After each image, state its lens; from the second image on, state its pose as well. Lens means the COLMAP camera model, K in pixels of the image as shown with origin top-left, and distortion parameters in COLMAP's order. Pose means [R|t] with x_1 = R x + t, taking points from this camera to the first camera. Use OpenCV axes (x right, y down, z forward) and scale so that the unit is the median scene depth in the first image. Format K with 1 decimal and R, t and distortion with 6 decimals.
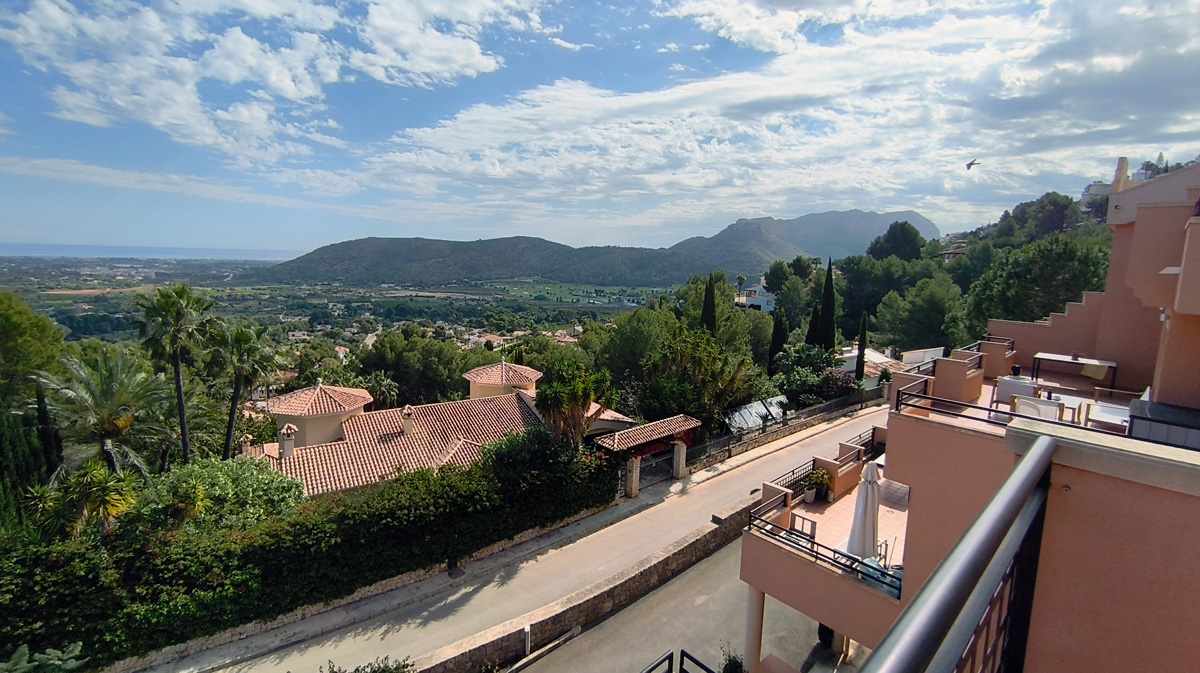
lens RADIAL K [[524.2, 0, 597.7], [0, 524.2, 320.4], [0, 0, 1]] dist [-0.000853, 0.002375]
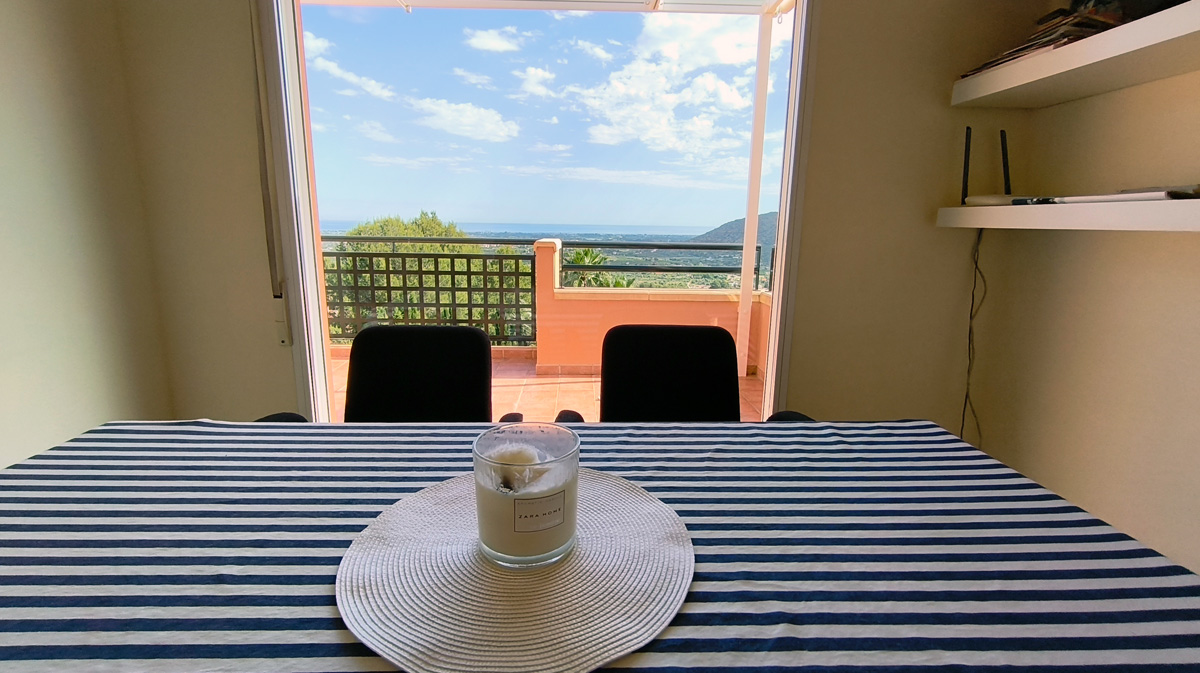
lens RADIAL K [[524.2, 0, 594.0], [0, 524.2, 324.4], [0, 0, 1]] dist [-0.000853, 0.002375]
pose [[0.748031, 0.108502, -0.654734, 0.059105], [-0.071672, 0.993982, 0.082837, 0.024768], [0.659782, -0.015038, 0.751306, -0.160305]]
